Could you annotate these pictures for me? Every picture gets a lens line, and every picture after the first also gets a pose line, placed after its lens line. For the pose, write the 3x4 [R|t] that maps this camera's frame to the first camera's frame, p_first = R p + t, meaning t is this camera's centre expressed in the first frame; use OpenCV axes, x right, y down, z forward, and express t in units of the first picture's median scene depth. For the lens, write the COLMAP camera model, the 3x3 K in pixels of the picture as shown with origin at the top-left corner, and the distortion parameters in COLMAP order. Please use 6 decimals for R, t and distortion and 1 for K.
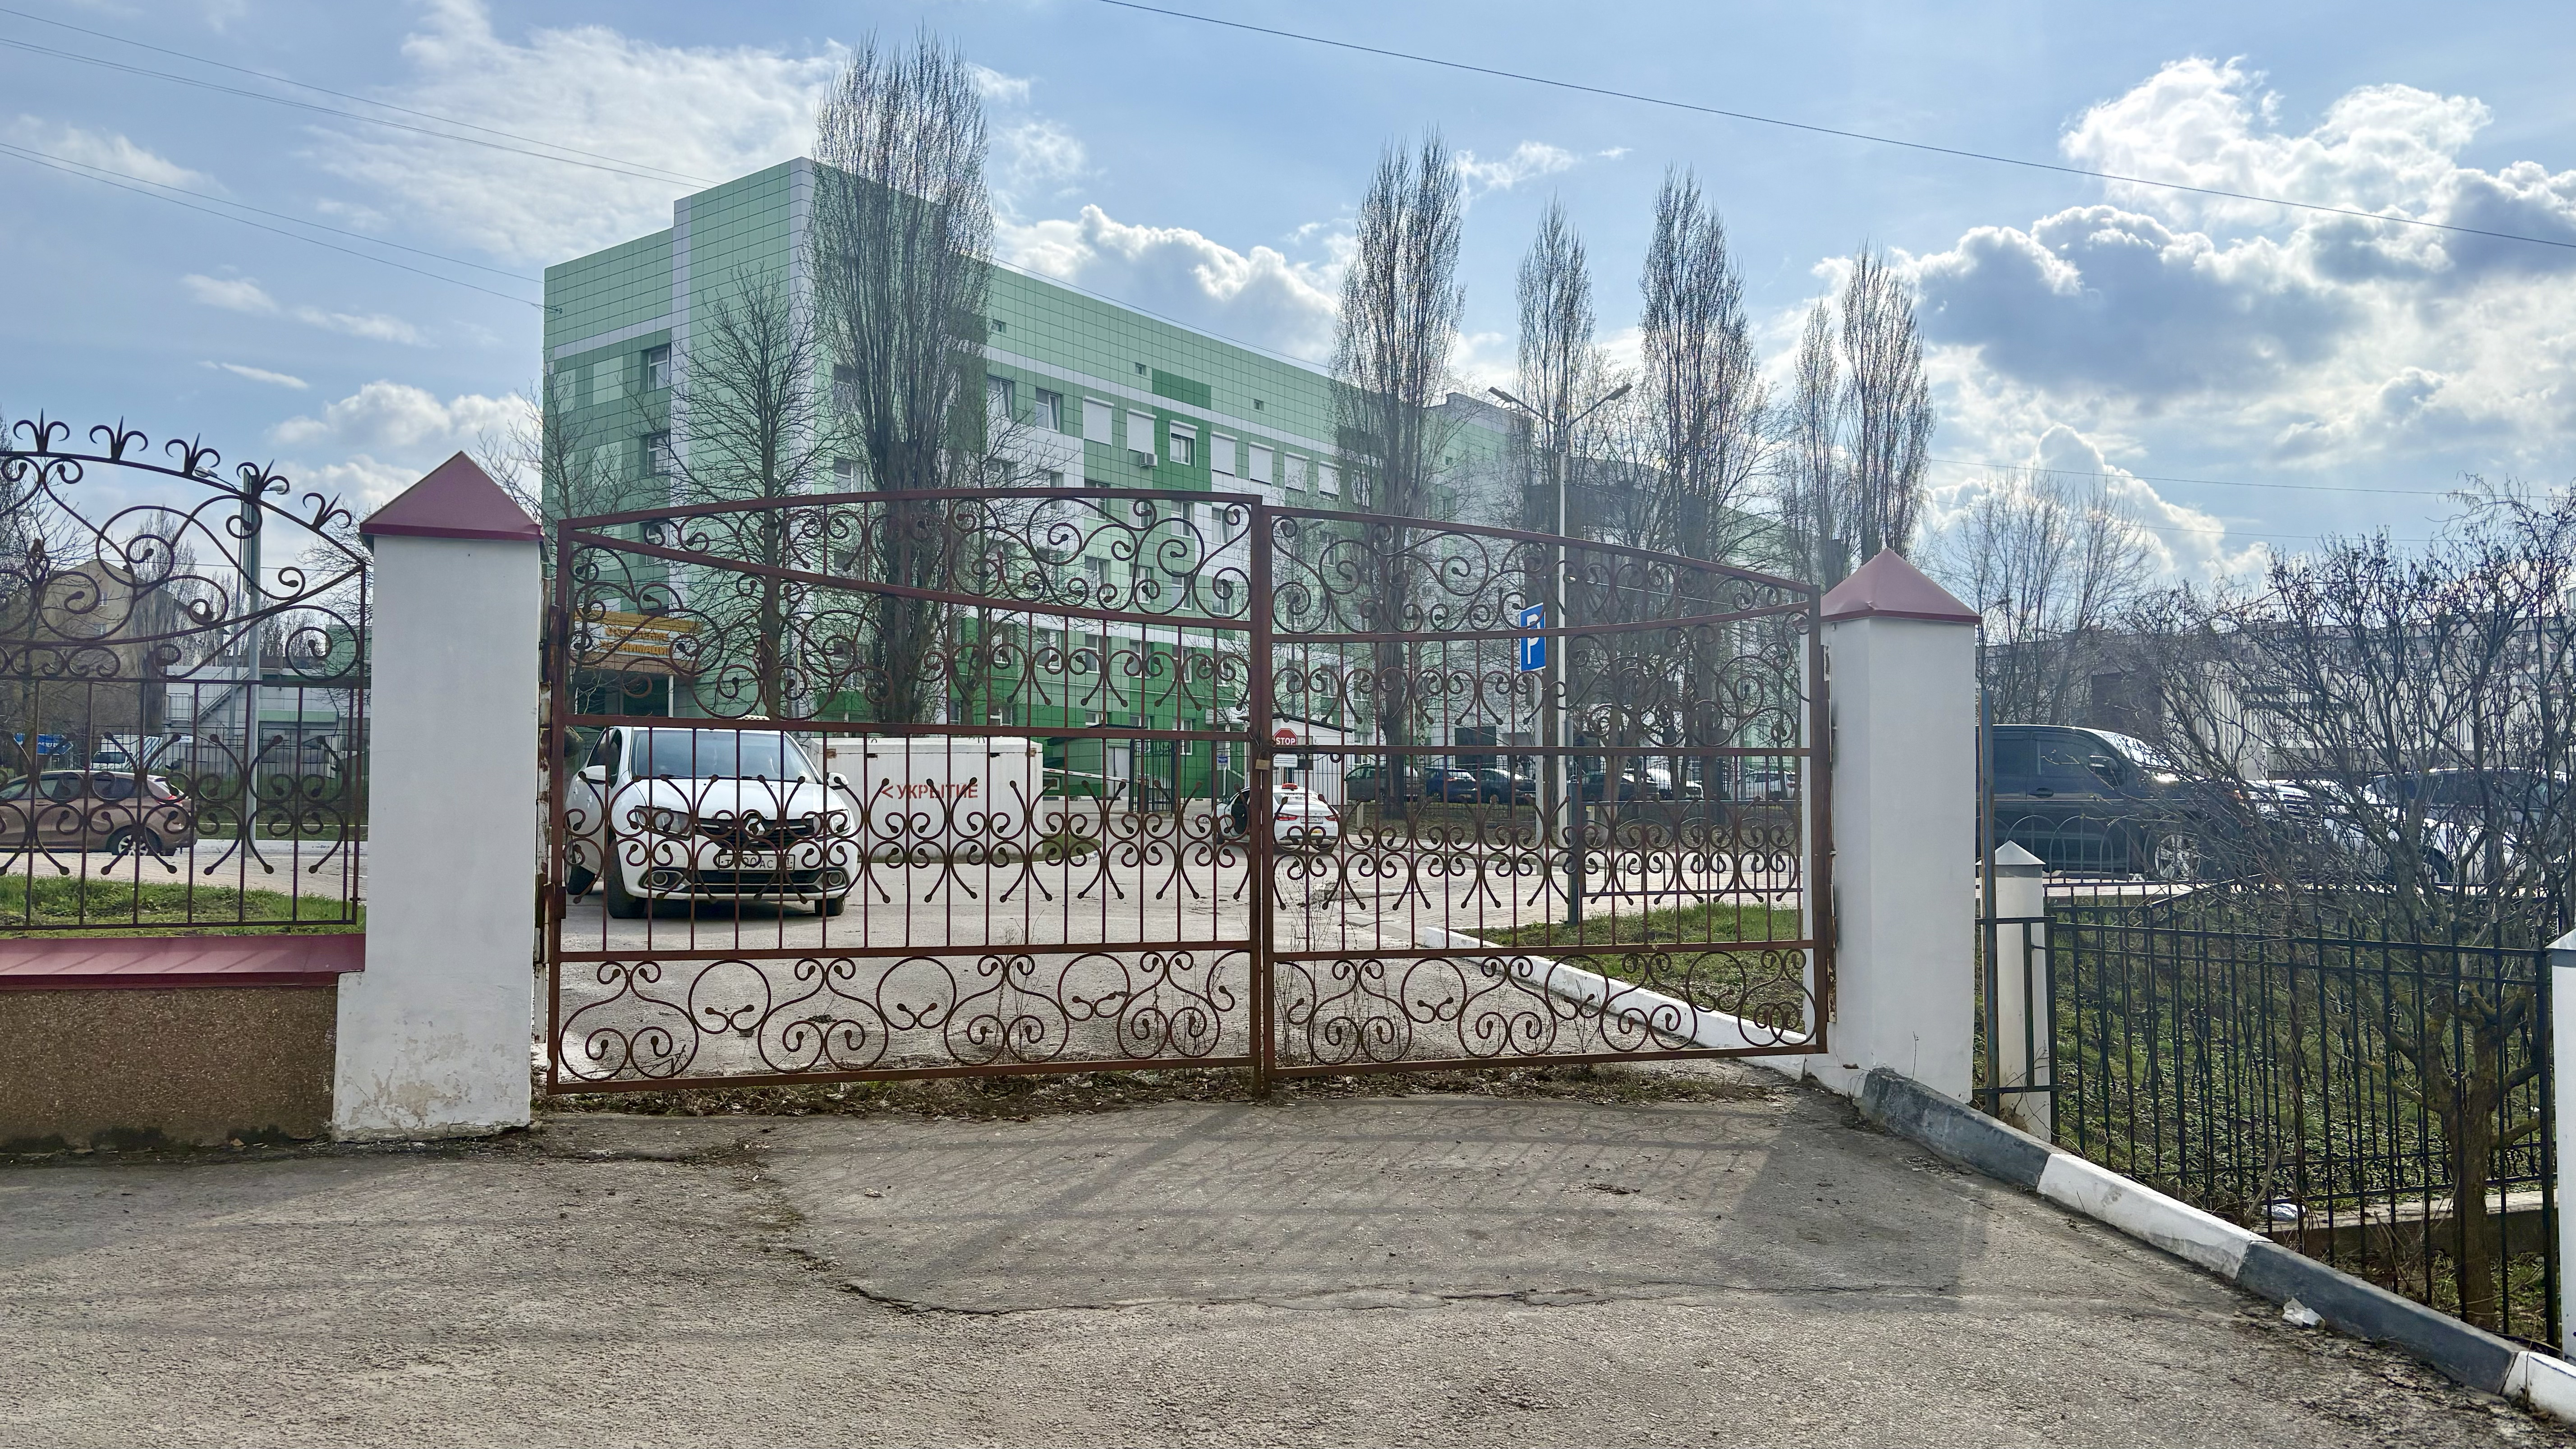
lens RADIAL K [[1851.9, 0, 1288.0], [0, 1851.9, 724.5], [0, 0, 1]] dist [0.004477, -0.048019]
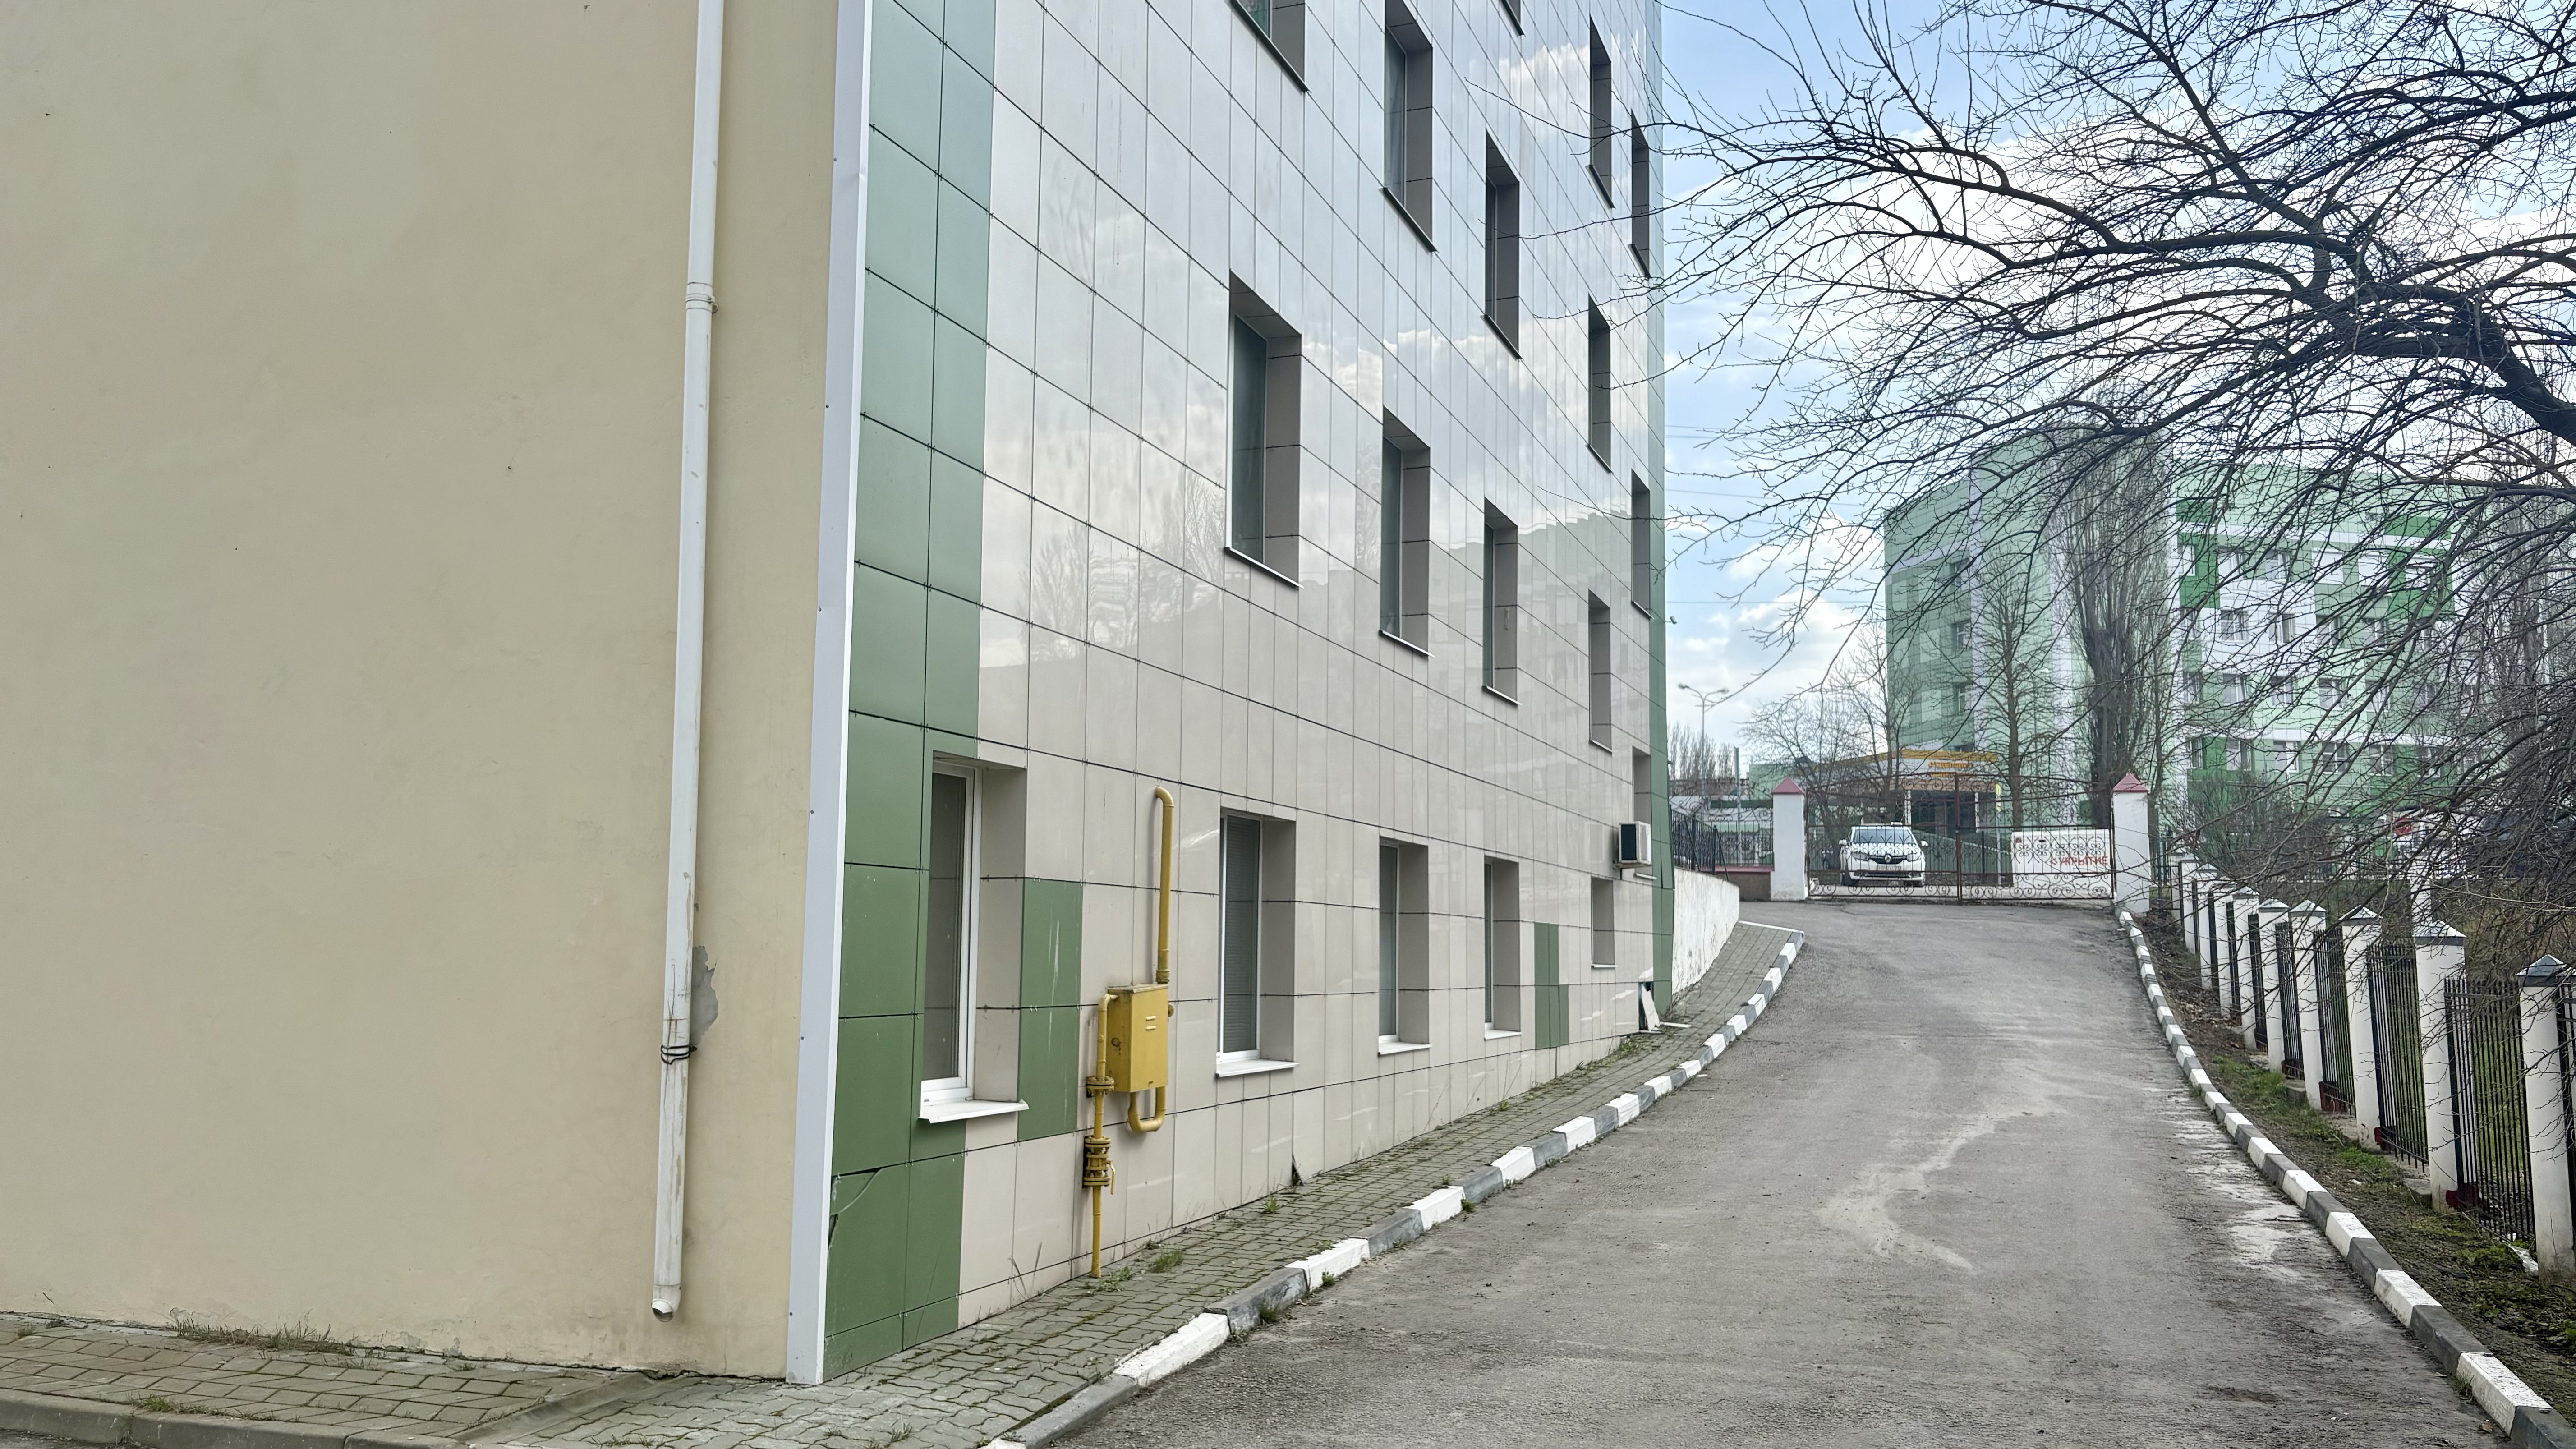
lens RADIAL K [[1851.9, 0, 1288.0], [0, 1851.9, 724.5], [0, 0, 1]] dist [0.004477, -0.048019]
pose [[0.751402, -0.062856, -0.656844, 0.960677], [0.022369, 0.997307, -0.069846, 0.025336], [0.659466, 0.037789, 0.750784, -1.920253]]
